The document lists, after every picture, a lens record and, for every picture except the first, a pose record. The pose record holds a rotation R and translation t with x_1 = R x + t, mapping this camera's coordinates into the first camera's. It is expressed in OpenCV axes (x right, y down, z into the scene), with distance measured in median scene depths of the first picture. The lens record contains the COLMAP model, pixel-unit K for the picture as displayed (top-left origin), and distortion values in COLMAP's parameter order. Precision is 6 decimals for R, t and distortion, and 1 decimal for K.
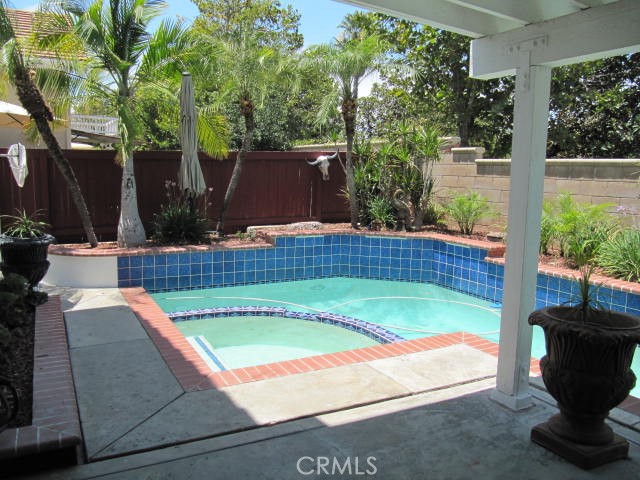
lens RADIAL K [[530.6, 0, 318.9], [0, 530.6, 240.9], [0, 0, 1]] dist [-0.062650, 0.036351]
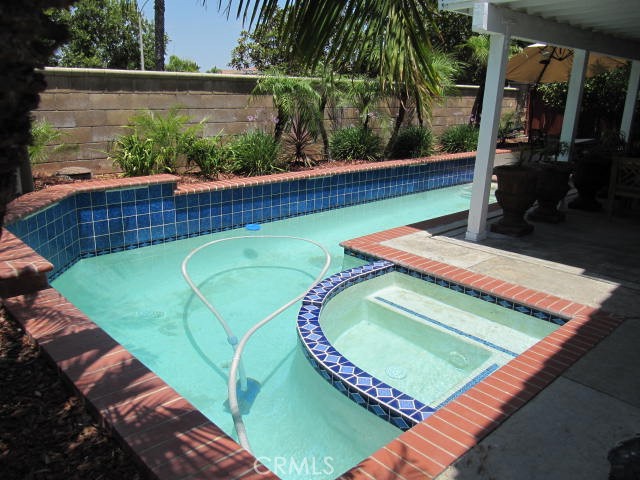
lens RADIAL K [[530.6, 0, 319.9], [0, 530.6, 238.1], [0, 0, 1]] dist [-0.062650, 0.036351]
pose [[-0.274949, -0.290119, 0.916643, -0.516913], [0.095382, 0.940454, 0.326266, -0.144093], [-0.956716, 0.177138, -0.230905, 0.923715]]
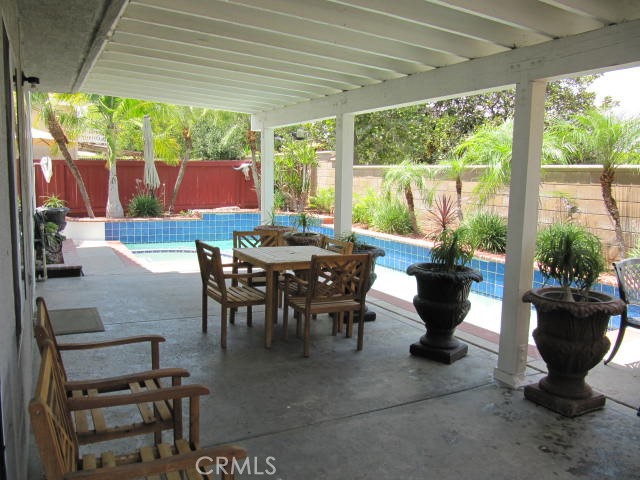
lens RADIAL K [[530.6, 0, 320.0], [0, 530.6, 238.1], [0, 0, 1]] dist [-0.062650, 0.036351]
pose [[0.999981, 0.002493, -0.005611, 0.301691], [-0.002584, 0.999864, -0.016260, 0.097712], [0.005570, 0.016274, 0.999852, -0.652810]]
